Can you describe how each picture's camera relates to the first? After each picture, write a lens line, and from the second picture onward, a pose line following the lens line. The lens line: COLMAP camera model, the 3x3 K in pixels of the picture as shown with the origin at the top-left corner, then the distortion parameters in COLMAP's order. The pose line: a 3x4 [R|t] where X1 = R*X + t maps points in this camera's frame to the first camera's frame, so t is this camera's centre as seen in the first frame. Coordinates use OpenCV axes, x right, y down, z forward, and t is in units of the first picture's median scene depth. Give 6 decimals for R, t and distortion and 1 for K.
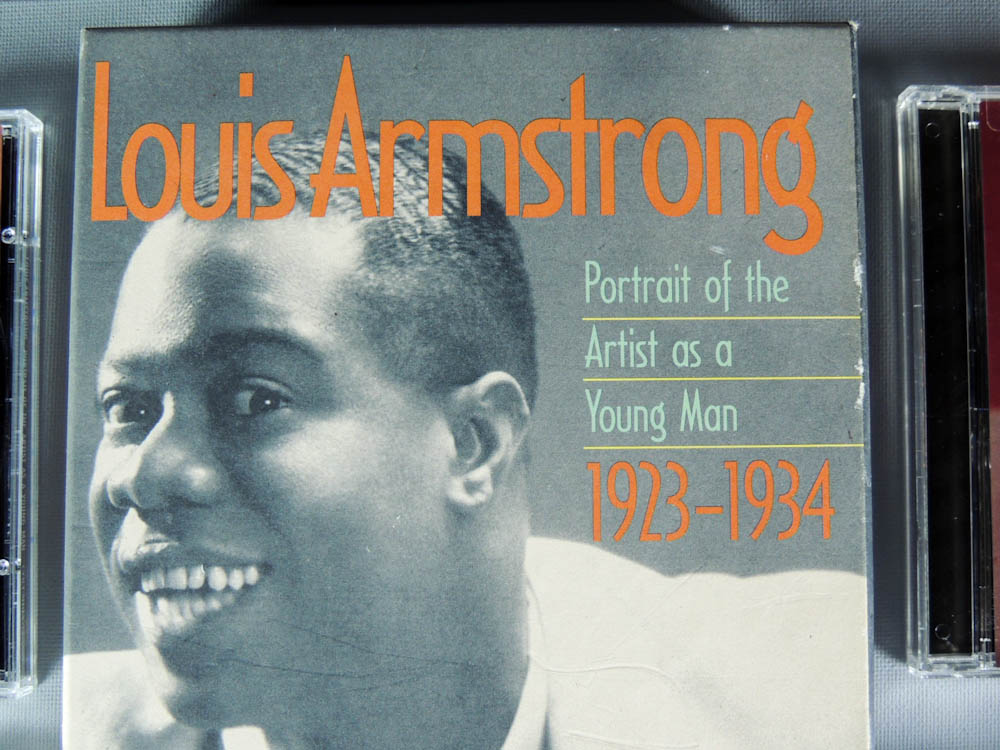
lens RADIAL K [[1245.2, 0, 499.8], [0, 1245.2, 374.4], [0, 0, 1]] dist [-0.073984, 0.000000]
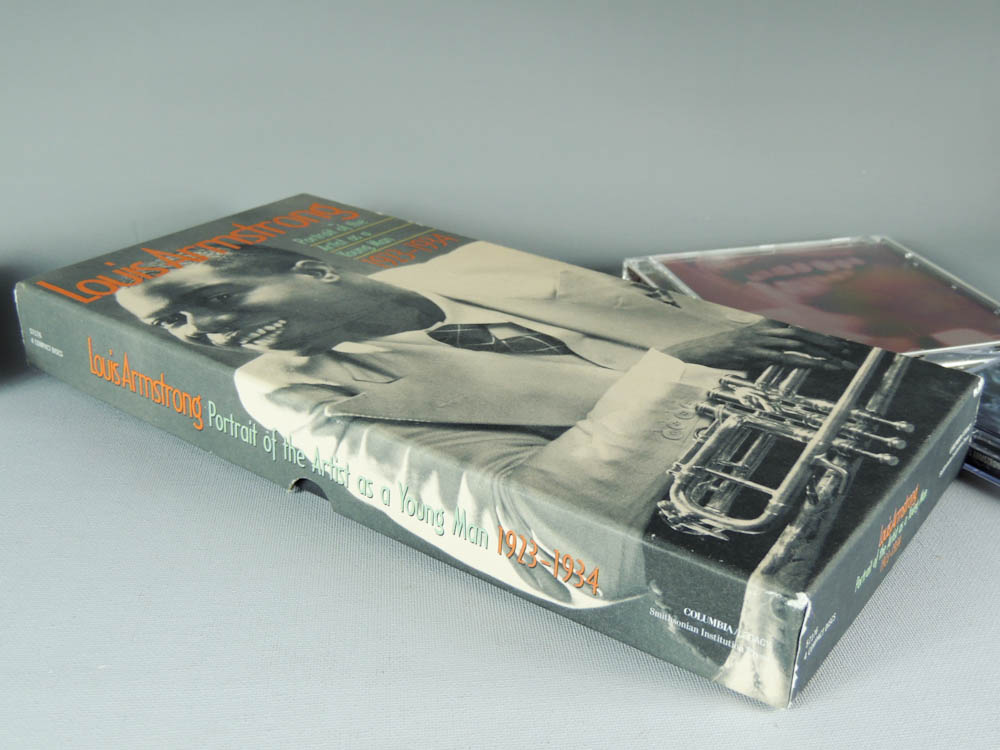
lens RADIAL K [[1140.8, 0, 503.0], [0, 1140.8, 374.1], [0, 0, 1]] dist [-0.054549, 0.000000]
pose [[0.588221, -0.326430, 0.739892, -1.286481], [0.803700, 0.337555, -0.490024, 1.283816], [-0.089796, 0.882893, 0.460908, 0.248934]]
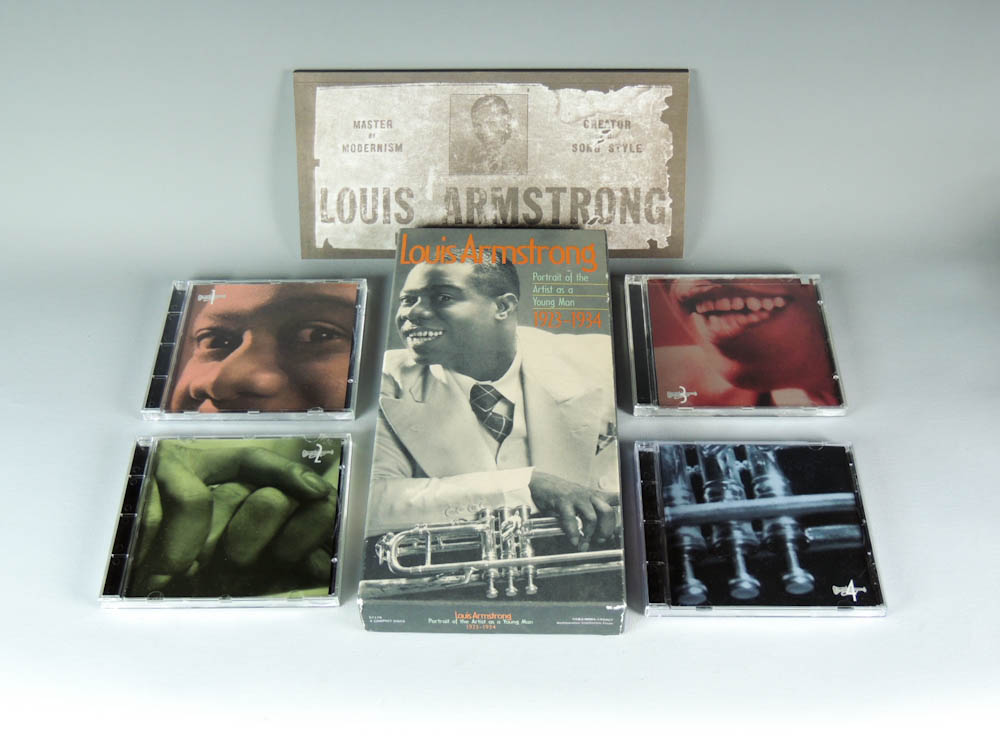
lens RADIAL K [[1245.2, 0, 499.7], [0, 1245.2, 375.0], [0, 0, 1]] dist [-0.073984, 0.000000]
pose [[0.999757, 0.017409, -0.013534, 0.023875], [-0.022048, 0.798788, -0.601209, 2.416970], [0.000344, 0.601361, 0.798977, -1.810130]]
